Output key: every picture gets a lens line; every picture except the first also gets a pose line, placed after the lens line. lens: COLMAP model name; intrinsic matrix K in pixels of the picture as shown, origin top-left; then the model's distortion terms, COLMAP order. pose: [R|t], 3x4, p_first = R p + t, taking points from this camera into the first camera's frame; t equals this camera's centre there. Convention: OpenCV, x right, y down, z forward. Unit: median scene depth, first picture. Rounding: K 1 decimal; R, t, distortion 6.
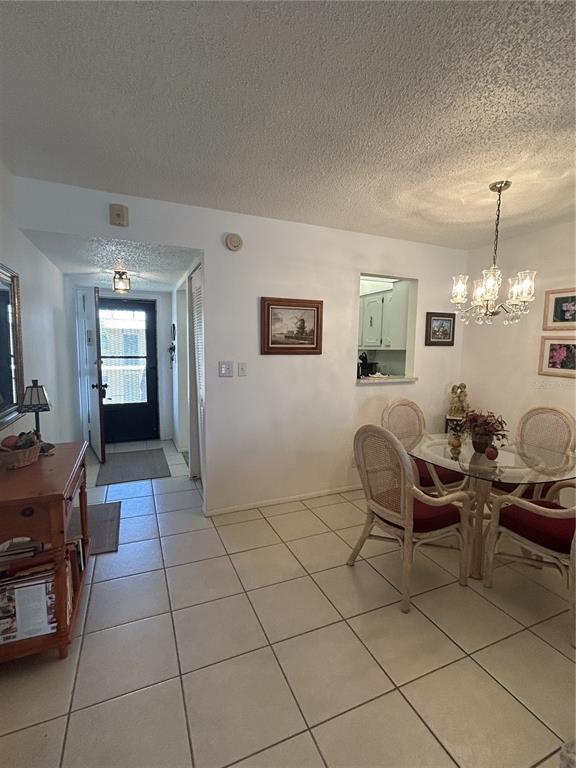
lens RADIAL K [[362.3, 0, 290.6], [0, 362.3, 384.1], [0, 0, 1]] dist [-0.002191, 0.003616]
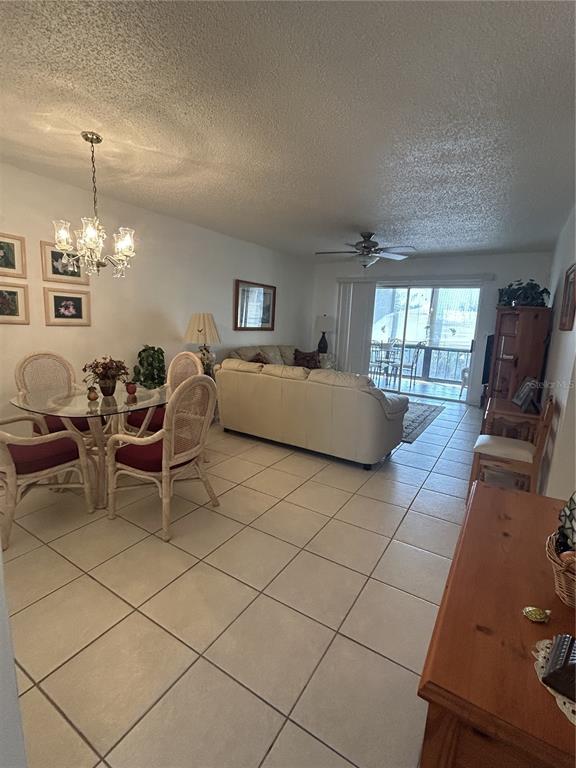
lens RADIAL K [[362.3, 0, 289.1], [0, 362.3, 382.0], [0, 0, 1]] dist [-0.002191, 0.003616]
pose [[-0.566721, -0.180741, 0.803841, -0.523993], [0.039422, 0.968576, 0.245574, -0.078059], [-0.822966, 0.170861, -0.541787, 0.918590]]
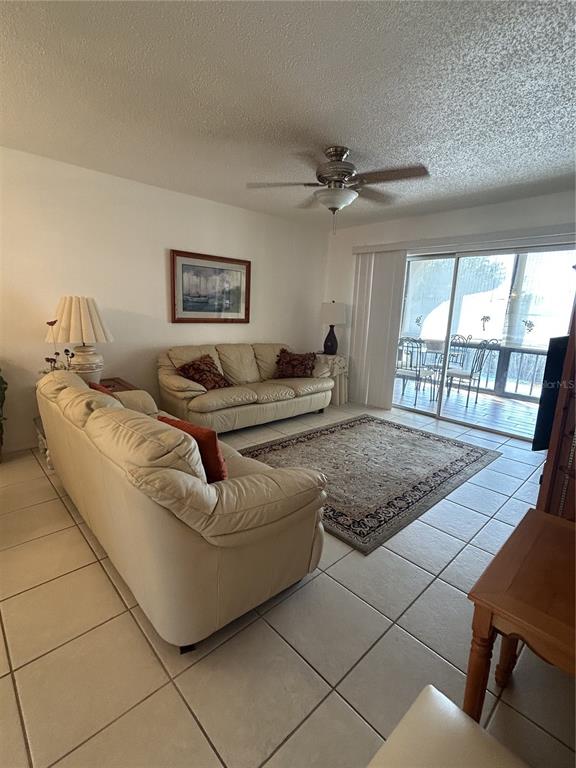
lens RADIAL K [[362.3, 0, 288.5], [0, 362.3, 383.8], [0, 0, 1]] dist [-0.002191, 0.003616]
pose [[-0.338806, -0.224148, 0.913766, -0.232265], [0.062554, 0.963691, 0.259588, 0.007712], [-0.938774, 0.145110, -0.312483, 0.152741]]
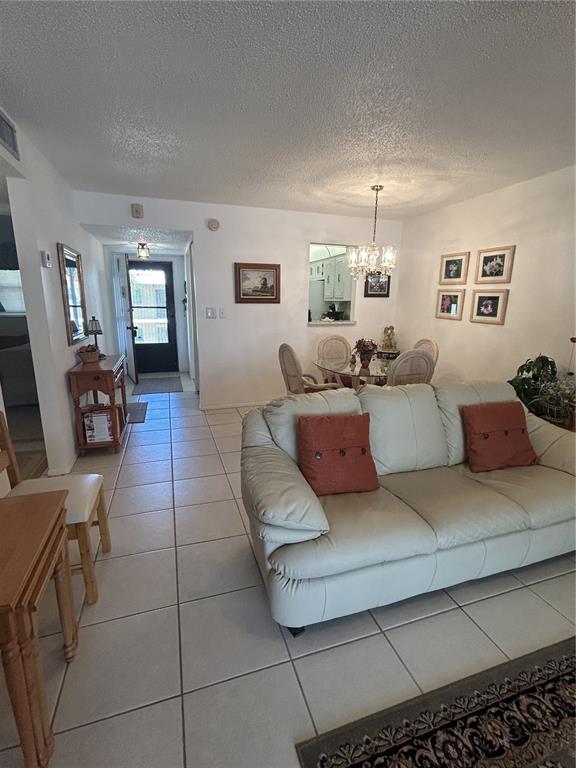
lens RADIAL K [[362.3, 0, 289.2], [0, 362.3, 383.1], [0, 0, 1]] dist [-0.002191, 0.003616]
pose [[0.995986, 0.017801, -0.087723, 0.271355], [-0.007382, 0.993023, 0.117688, 0.066429], [0.089206, -0.116568, 0.989168, -0.470468]]
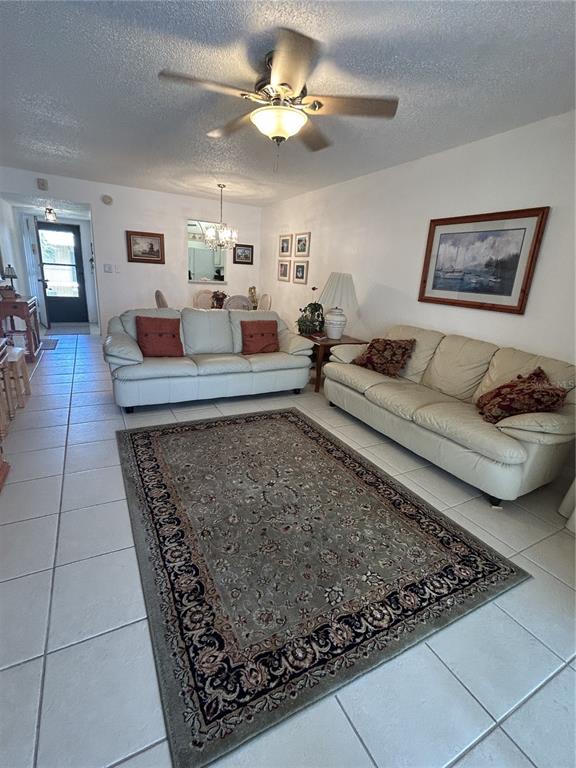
lens RADIAL K [[362.3, 0, 290.1], [0, 362.3, 382.5], [0, 0, 1]] dist [-0.002191, 0.003616]
pose [[0.995601, 0.020155, 0.091503, 0.618507], [-0.036412, 0.983057, 0.179646, 0.173563], [-0.086332, -0.182188, 0.979466, -1.090627]]
